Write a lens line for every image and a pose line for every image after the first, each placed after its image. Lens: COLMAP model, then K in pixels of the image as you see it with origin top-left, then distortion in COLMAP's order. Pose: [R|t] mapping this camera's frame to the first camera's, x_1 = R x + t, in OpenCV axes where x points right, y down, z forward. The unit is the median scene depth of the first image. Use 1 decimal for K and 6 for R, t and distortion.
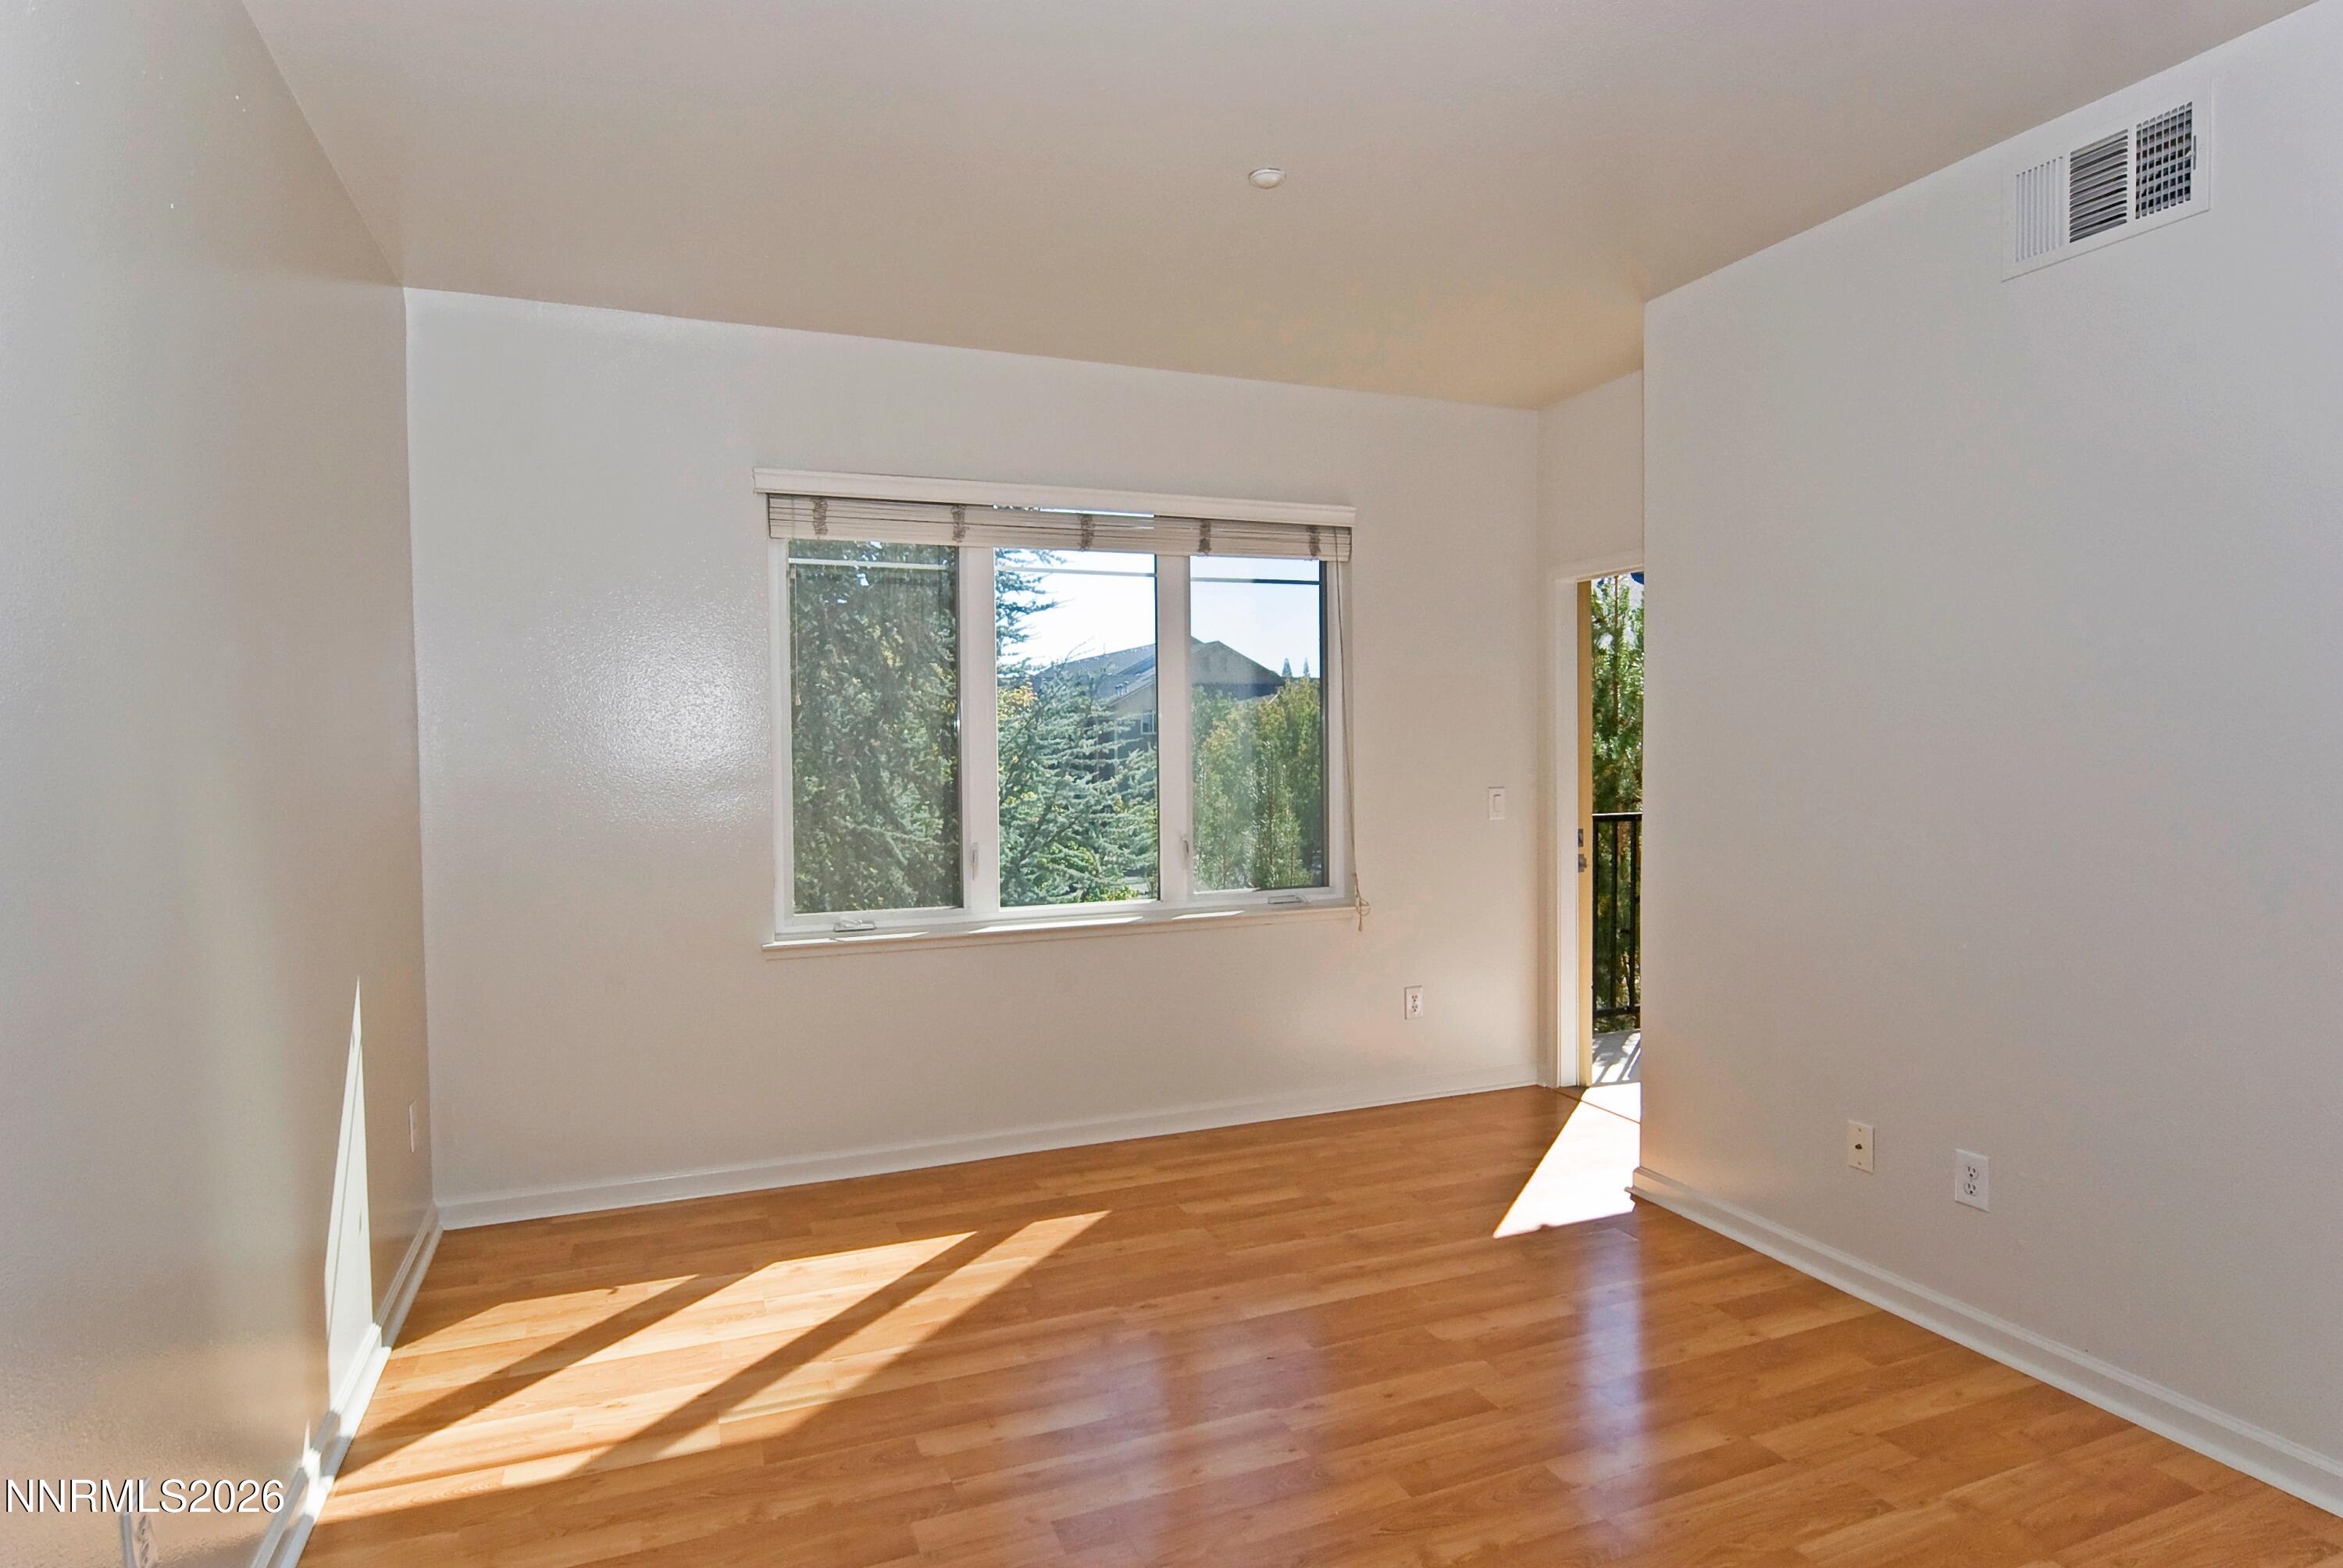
lens RADIAL K [[1250.5, 0, 1167.9], [0, 1250.5, 782.9], [0, 0, 1]] dist [-0.019293, 0.003794]
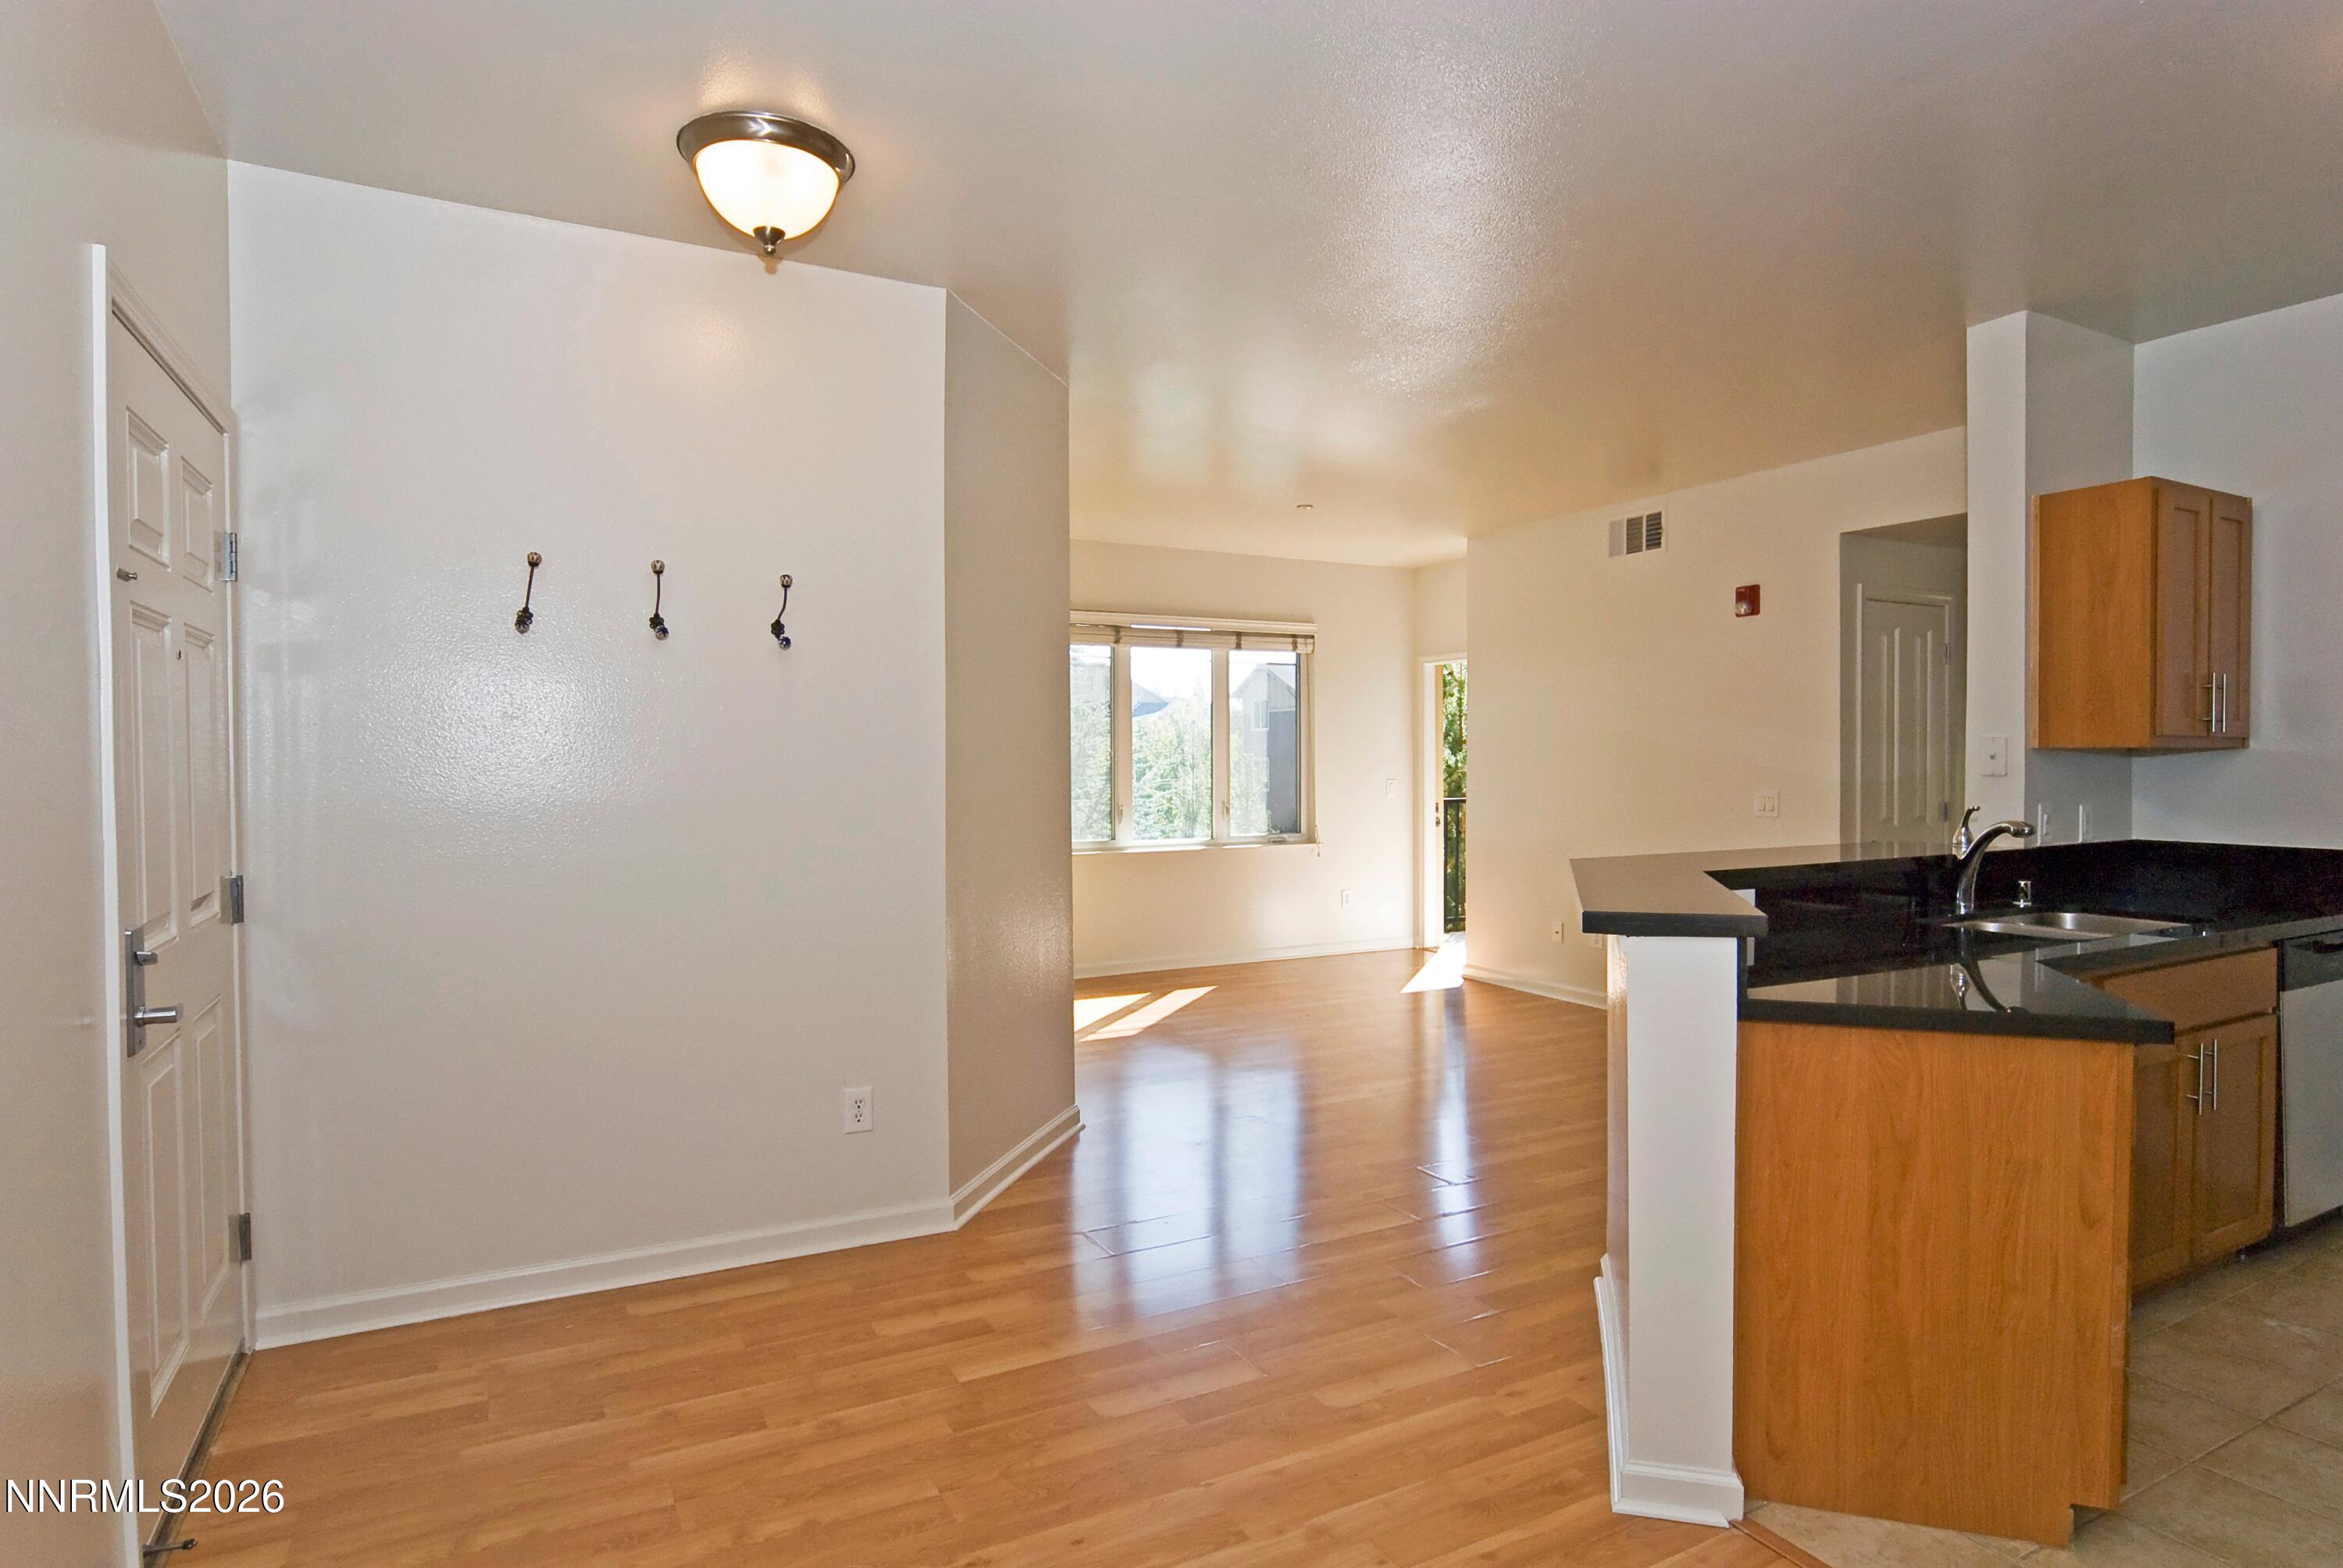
lens RADIAL K [[1250.5, 0, 1163.4], [0, 1250.5, 780.7], [0, 0, 1]] dist [-0.019293, 0.003794]
pose [[0.994788, 0.004123, 0.101885, -0.290877], [-0.002635, 0.999888, -0.014737, 0.039878], [-0.101934, 0.014392, 0.994687, -0.893144]]
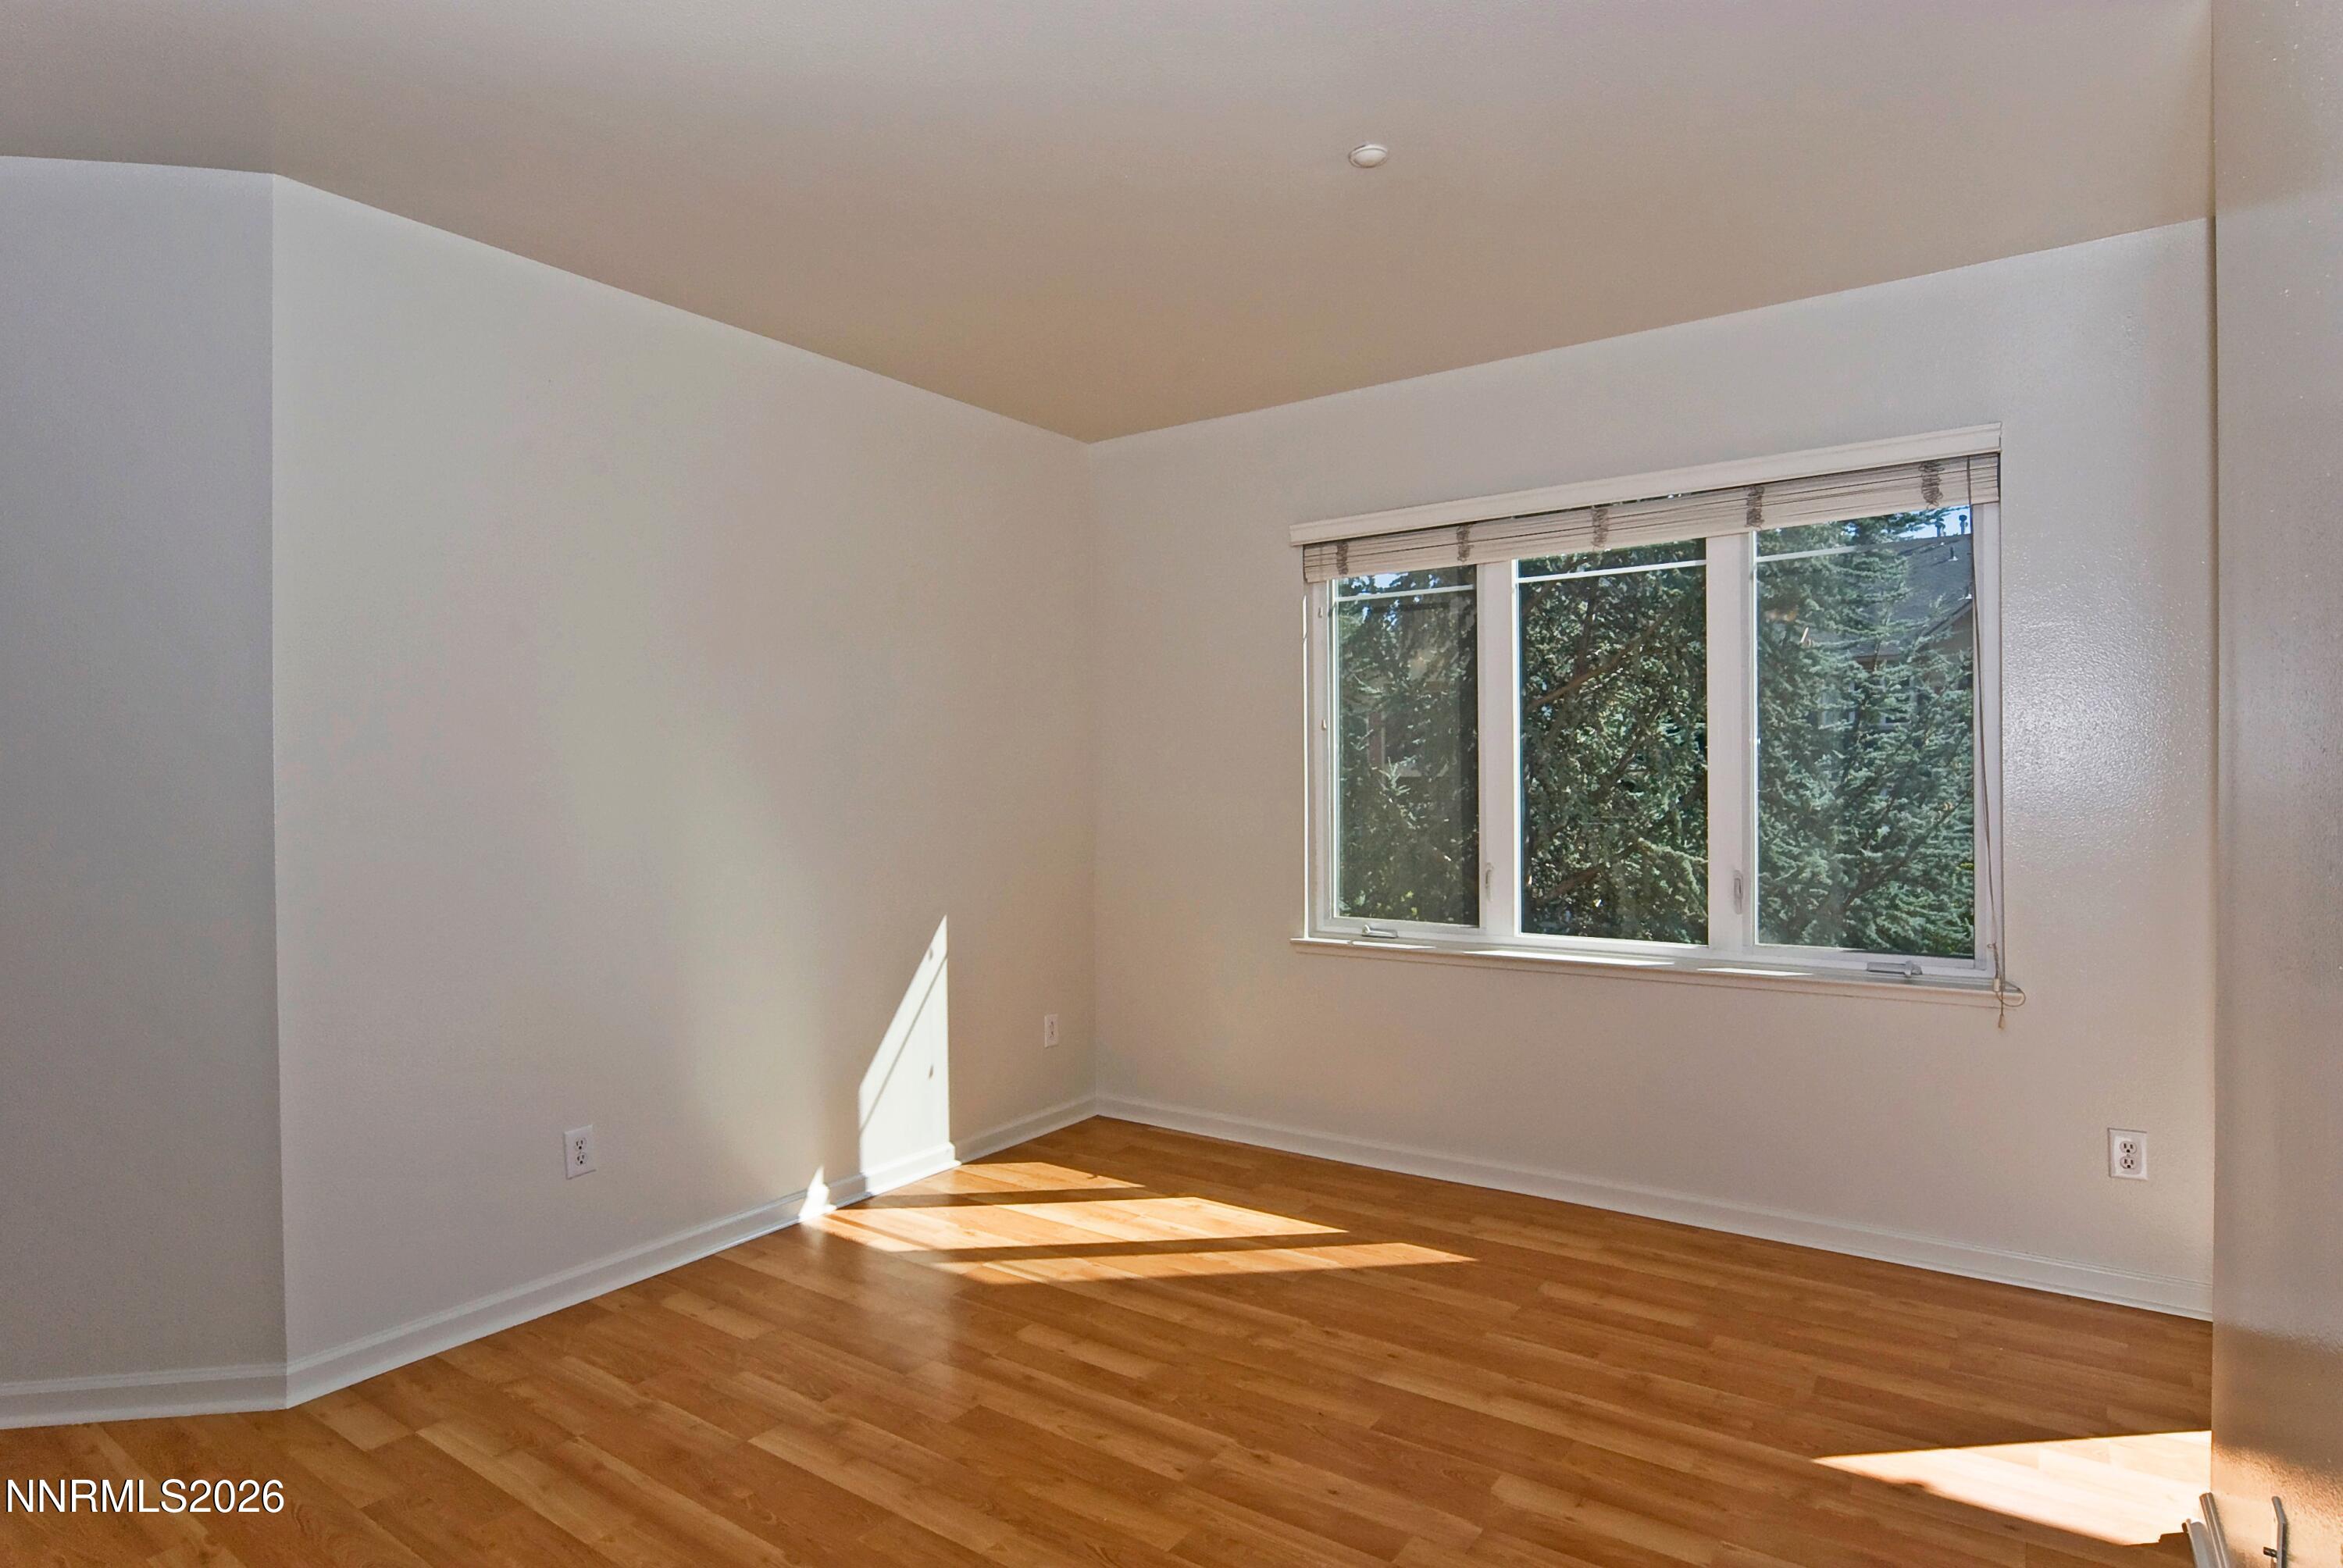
lens RADIAL K [[1250.5, 0, 1159.8], [0, 1250.5, 786.3], [0, 0, 1]] dist [-0.019293, 0.003794]
pose [[0.536552, 0.010272, -0.843805, 0.549219], [-0.021207, 0.999774, -0.001315, -0.005859], [0.843601, 0.018600, 0.536648, 0.261392]]
